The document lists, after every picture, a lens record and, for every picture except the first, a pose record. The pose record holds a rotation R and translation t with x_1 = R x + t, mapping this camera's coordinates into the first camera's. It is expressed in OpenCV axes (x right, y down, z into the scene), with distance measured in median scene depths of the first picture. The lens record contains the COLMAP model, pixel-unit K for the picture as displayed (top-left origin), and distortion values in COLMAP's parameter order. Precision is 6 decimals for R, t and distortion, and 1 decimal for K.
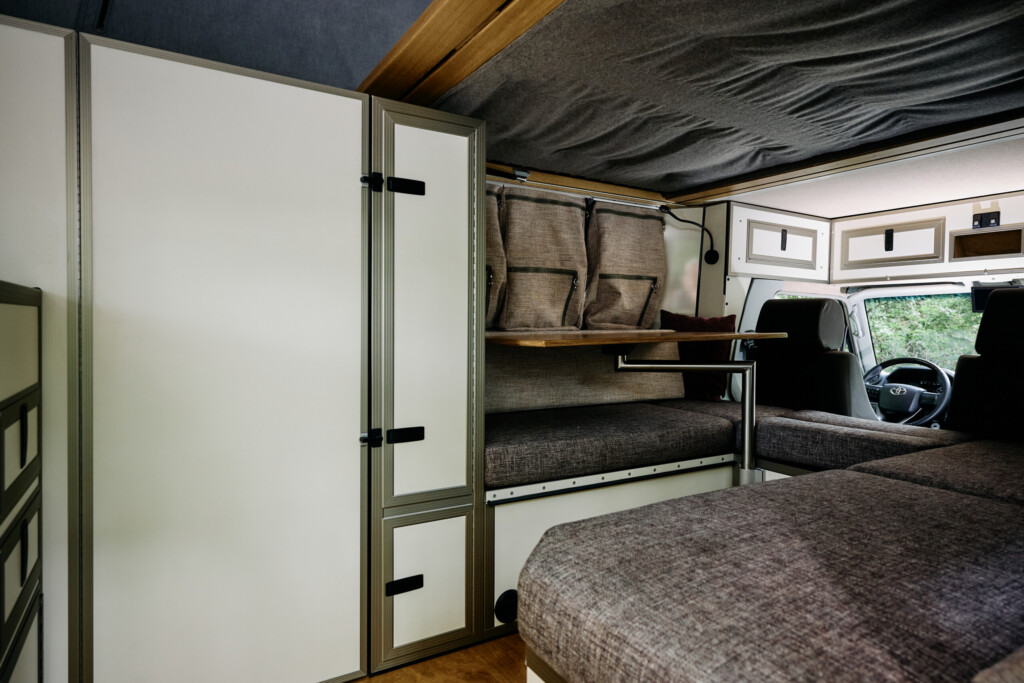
lens RADIAL K [[595.4, 0, 516.1], [0, 595.4, 339.3], [0, 0, 1]] dist [0.020353, 0.000329]
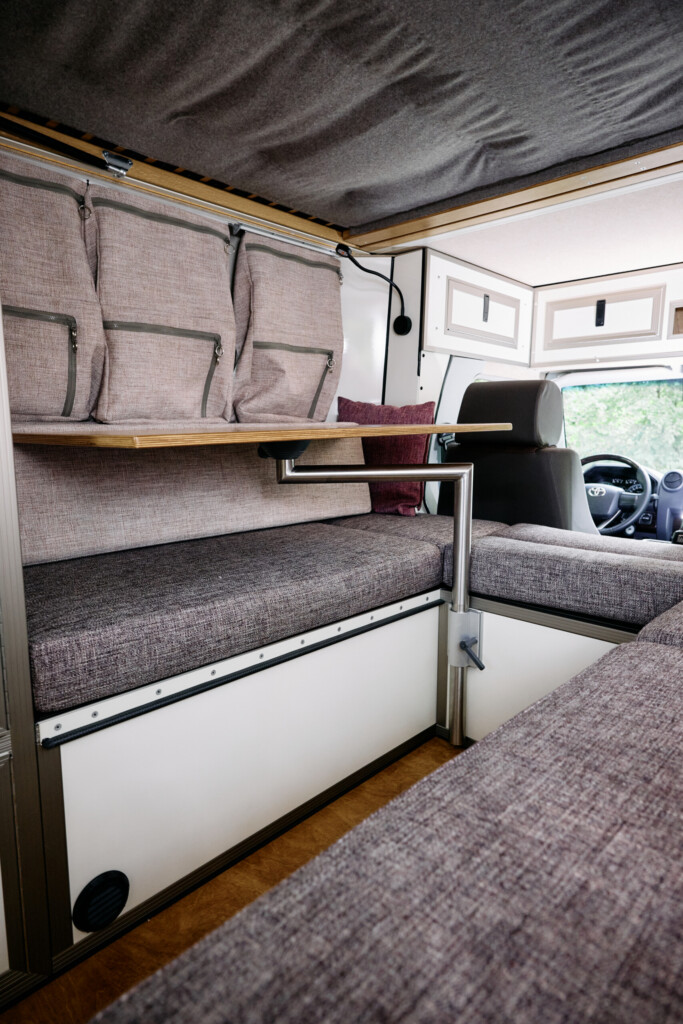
lens RADIAL K [[595.4, 0, 344.4], [0, 595.4, 508.7], [0, 0, 1]] dist [0.020353, 0.000329]
pose [[0.964804, -0.041391, 0.259693, 0.055944], [0.011138, 0.993081, 0.116904, 0.004257], [-0.262735, -0.109897, 0.958589, 0.297945]]
